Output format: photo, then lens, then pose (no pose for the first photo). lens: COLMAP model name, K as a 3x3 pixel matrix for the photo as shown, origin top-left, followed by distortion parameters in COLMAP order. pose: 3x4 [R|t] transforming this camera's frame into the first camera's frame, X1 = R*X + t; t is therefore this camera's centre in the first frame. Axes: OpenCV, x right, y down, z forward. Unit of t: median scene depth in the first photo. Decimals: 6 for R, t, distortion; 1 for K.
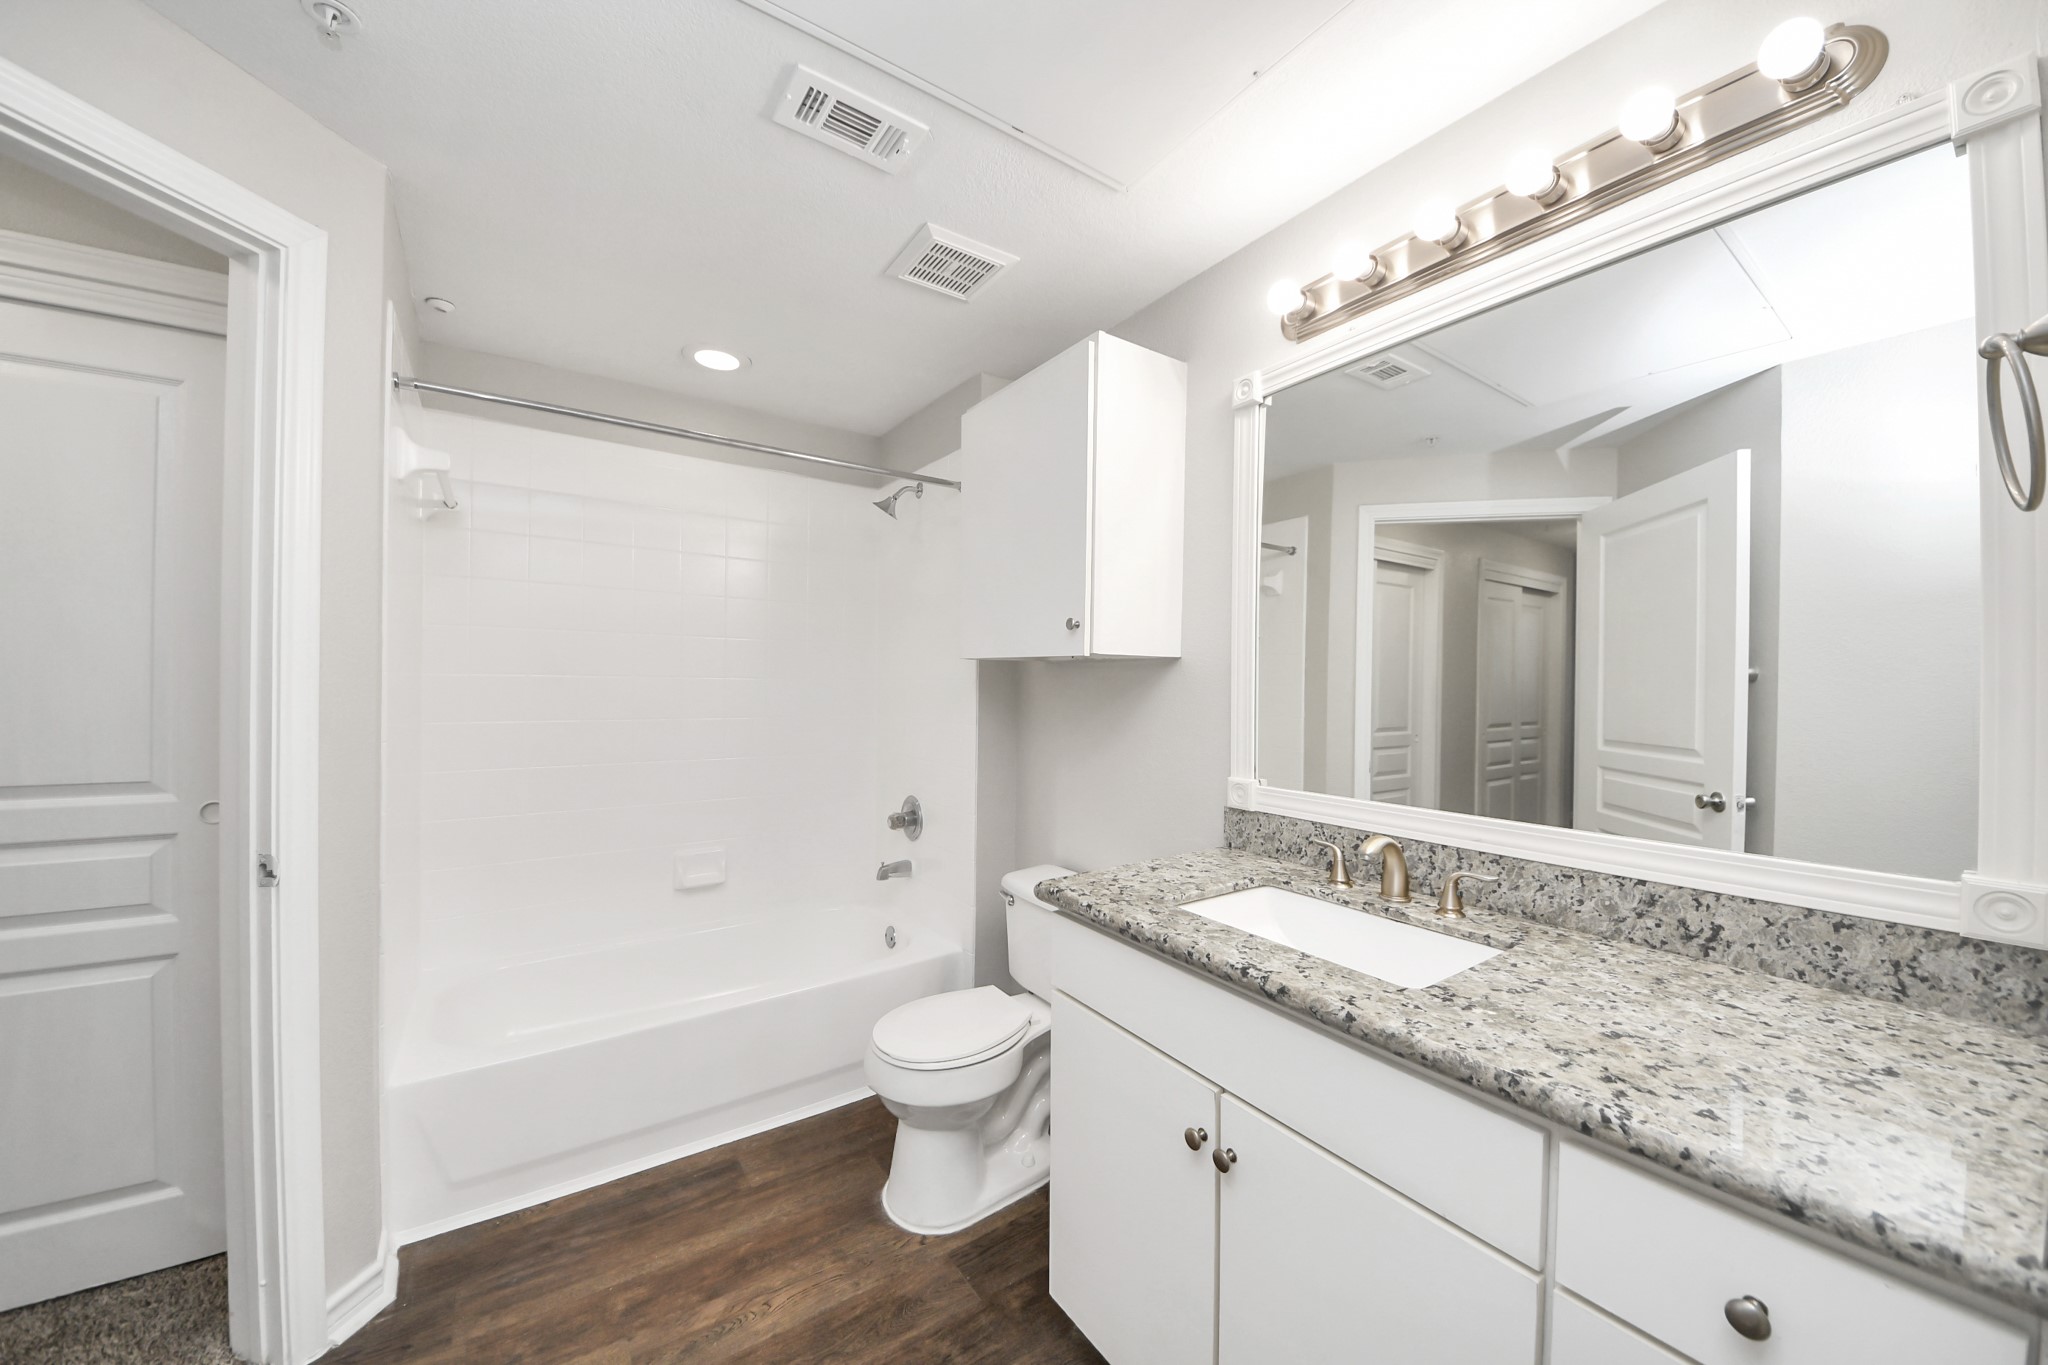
lens RADIAL K [[710.7, 0, 1024.0], [0, 710.7, 682.5], [0, 0, 1]] dist [0.000496, -0.007615]
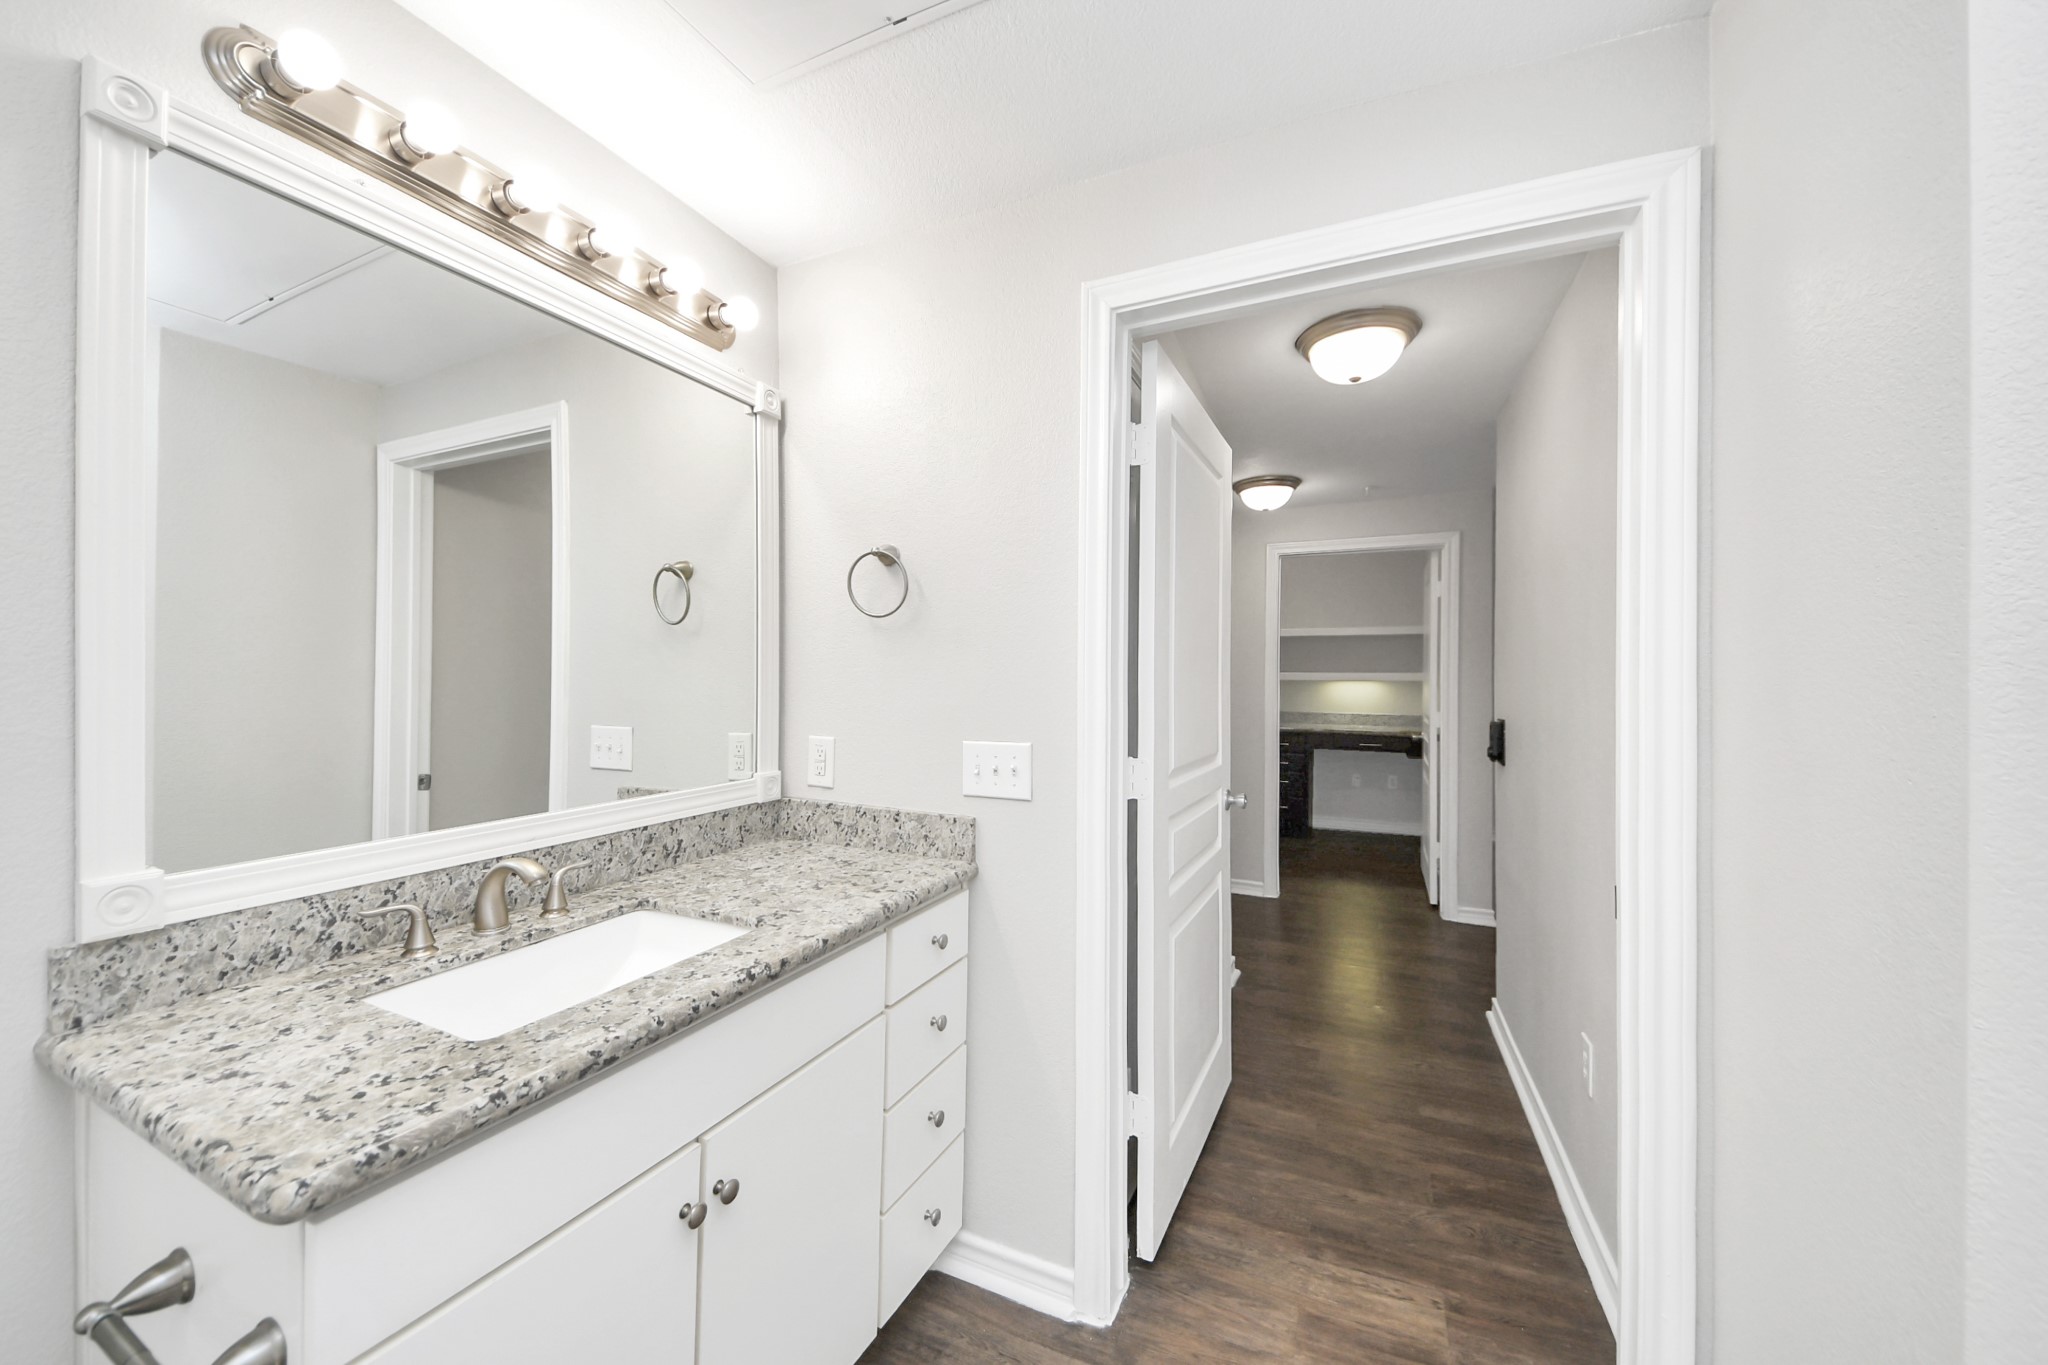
lens RADIAL K [[741.4, 0, 1024.0], [0, 741.4, 682.5], [0, 0, 1]] dist [-0.000124, -0.009121]
pose [[-0.523489, -0.012906, 0.851935, -0.686628], [-0.008910, 0.999914, 0.009673, -0.015282], [-0.851986, -0.002527, -0.523558, 1.089268]]
